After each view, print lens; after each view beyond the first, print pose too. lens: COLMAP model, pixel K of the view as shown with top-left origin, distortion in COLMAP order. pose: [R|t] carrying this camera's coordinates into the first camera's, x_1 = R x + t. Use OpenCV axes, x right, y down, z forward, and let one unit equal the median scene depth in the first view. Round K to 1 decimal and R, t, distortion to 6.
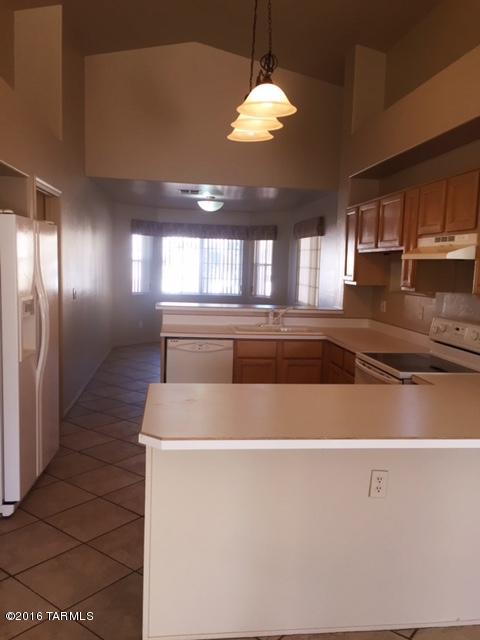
lens RADIAL K [[548.0, 0, 240.0], [0, 548.0, 320.0], [0, 0, 1]] dist [0.033811, -0.005927]
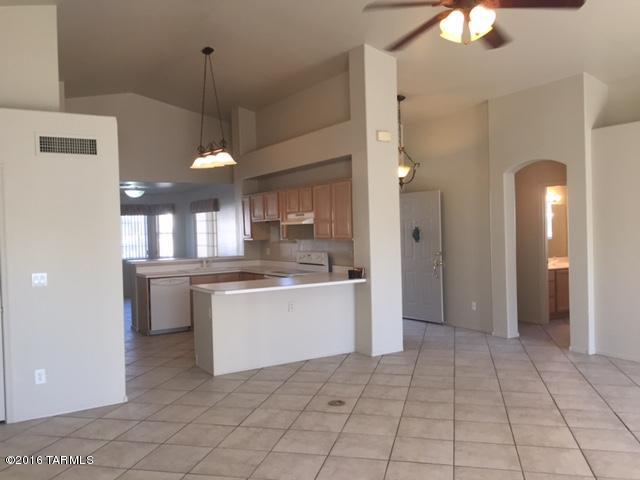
lens RADIAL K [[548.0, 0, 320.0], [0, 548.0, 240.0], [0, 0, 1]] dist [0.033811, -0.005927]
pose [[0.910444, -0.067178, 0.408140, -0.311863], [0.100096, 0.993178, -0.059811, 0.062705], [-0.401338, 0.095308, 0.910958, -0.695351]]
